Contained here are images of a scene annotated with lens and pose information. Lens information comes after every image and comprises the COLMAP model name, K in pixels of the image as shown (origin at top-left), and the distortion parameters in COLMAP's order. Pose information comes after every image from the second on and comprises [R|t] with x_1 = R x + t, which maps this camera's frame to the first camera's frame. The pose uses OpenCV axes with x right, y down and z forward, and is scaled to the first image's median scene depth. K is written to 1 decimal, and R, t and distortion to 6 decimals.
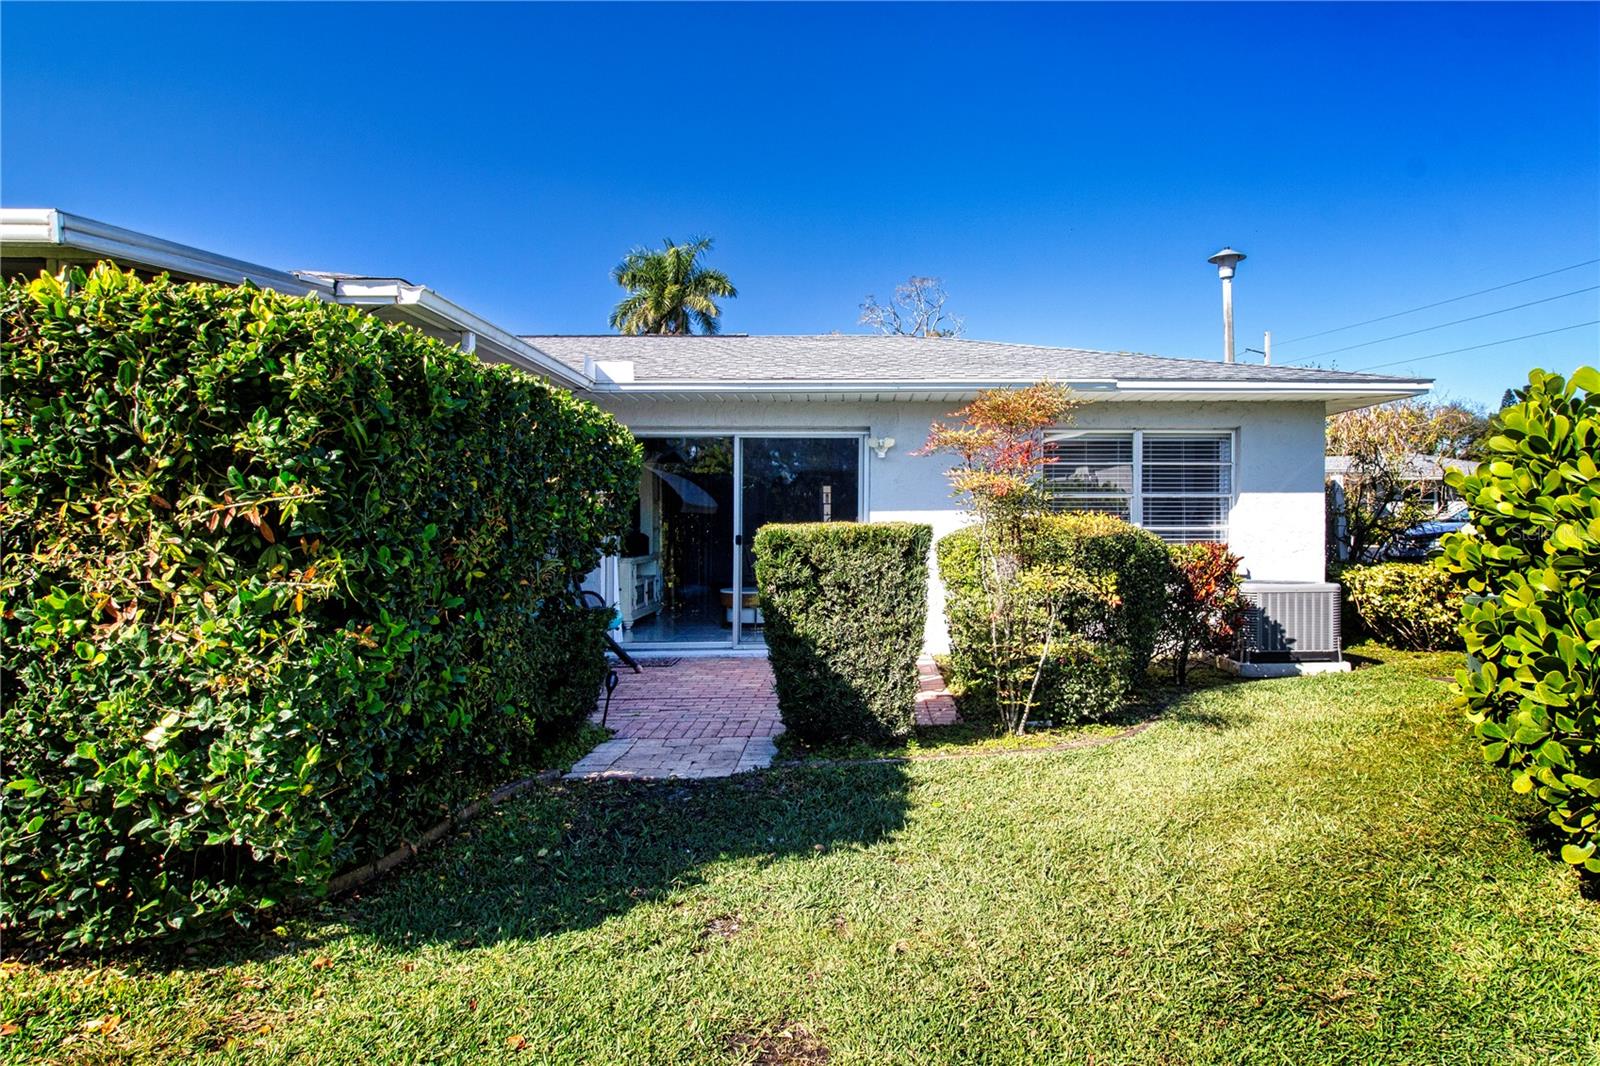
lens RADIAL K [[930.4, 0, 912.2], [0, 930.4, 529.7], [0, 0, 1]] dist [0.003103, 0.000338]
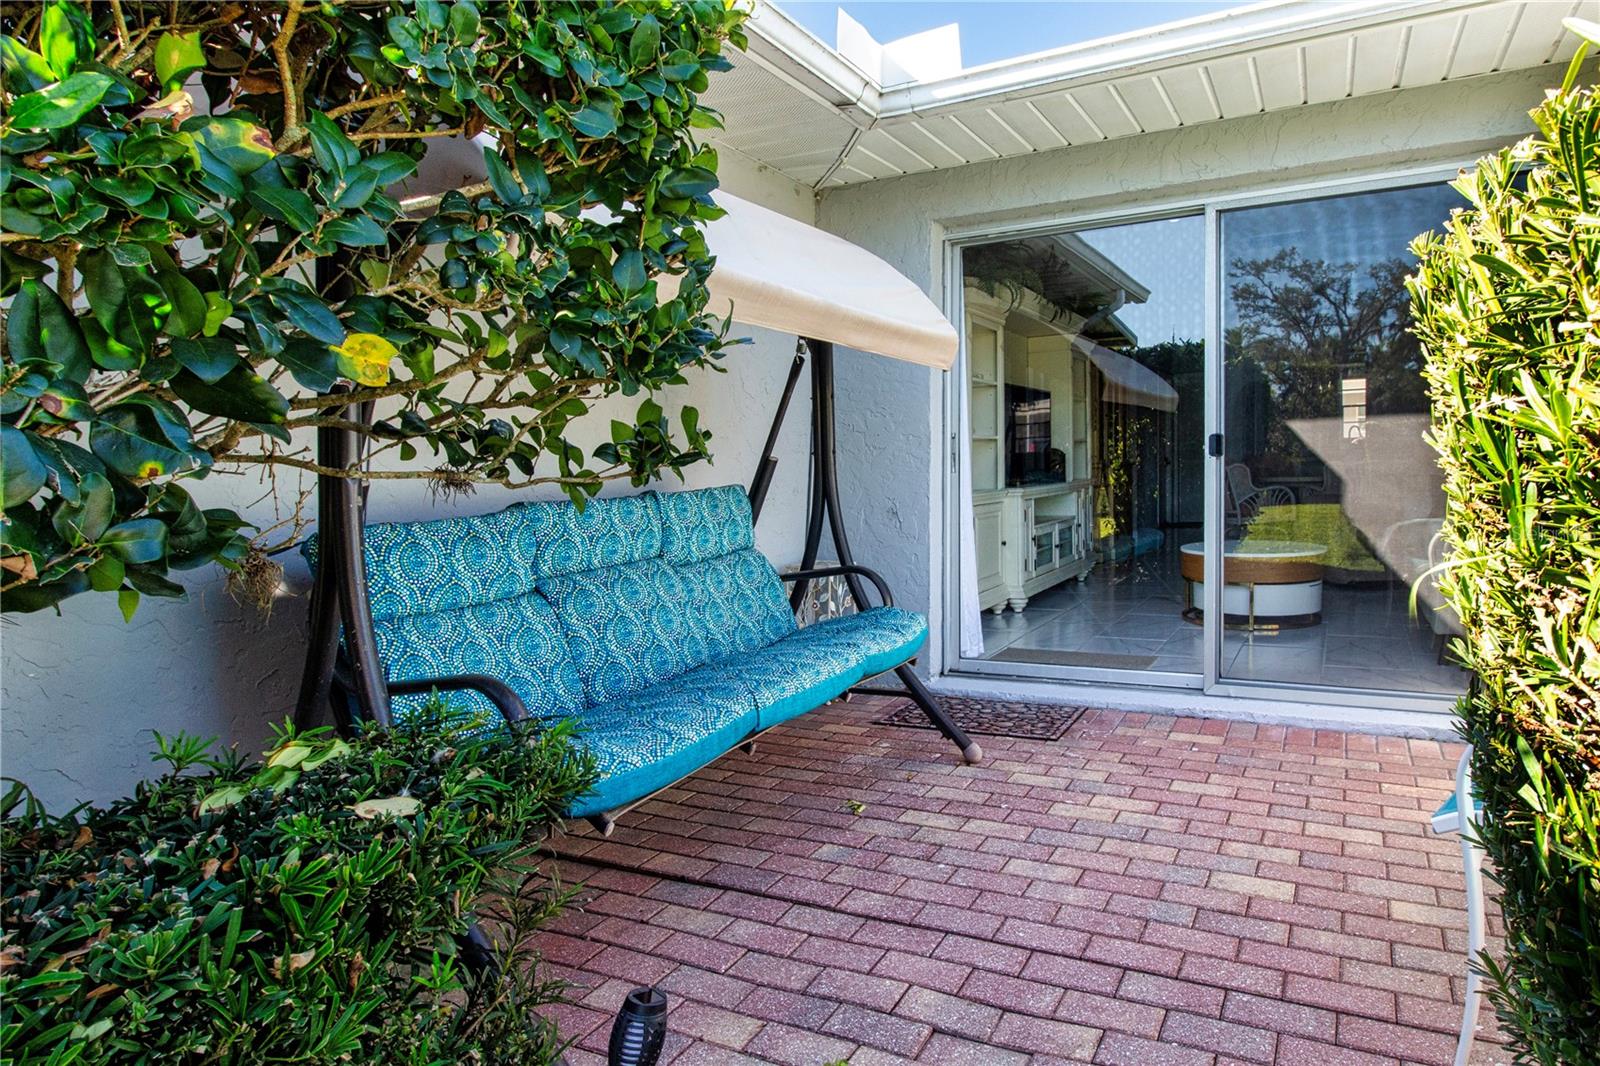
lens RADIAL K [[930.4, 0, 912.2], [0, 930.4, 529.7], [0, 0, 1]] dist [0.003103, 0.000338]
pose [[0.878301, 0.008613, -0.478031, -0.169262], [0.027183, 0.997321, 0.067914, 0.028980], [0.477336, -0.072644, 0.875713, 0.899566]]
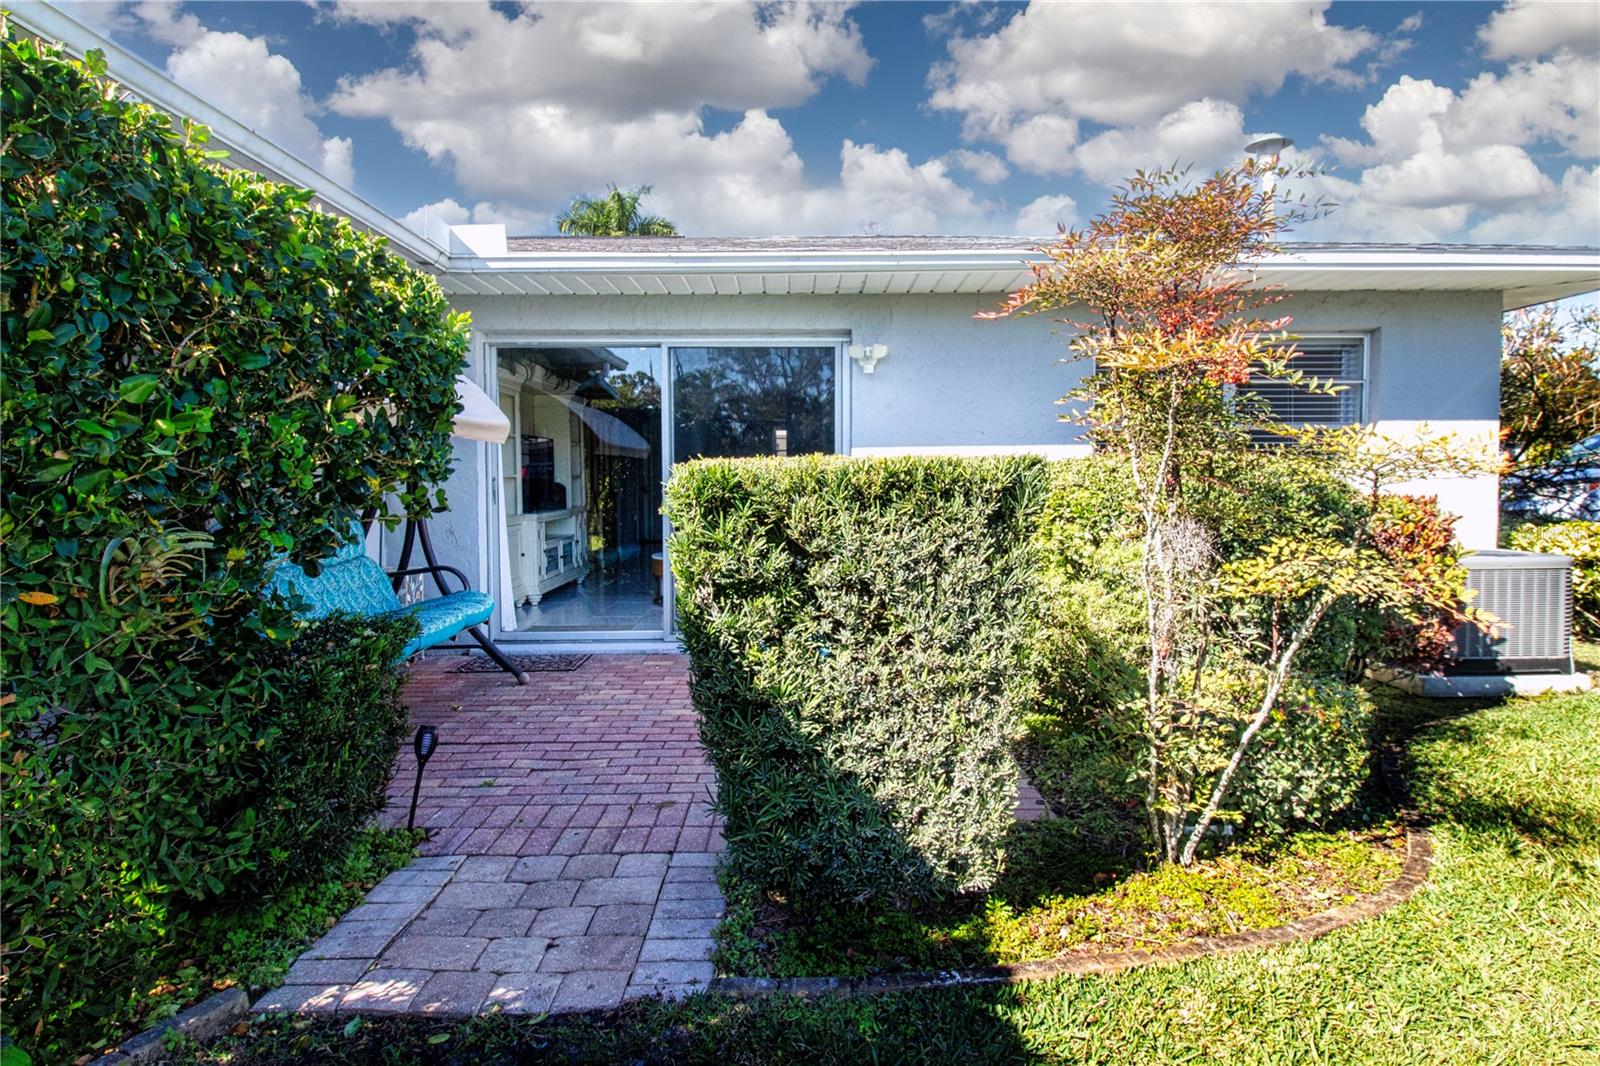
lens RADIAL K [[874.9, 0, 846.8], [0, 874.9, 559.9], [0, 0, 1]] dist [0.001797, 0.000875]
pose [[0.999966, -0.000313, -0.008273, -0.070628], [0.001050, 0.996010, 0.089238, 0.007009], [0.008212, -0.089243, 0.995976, 0.524274]]
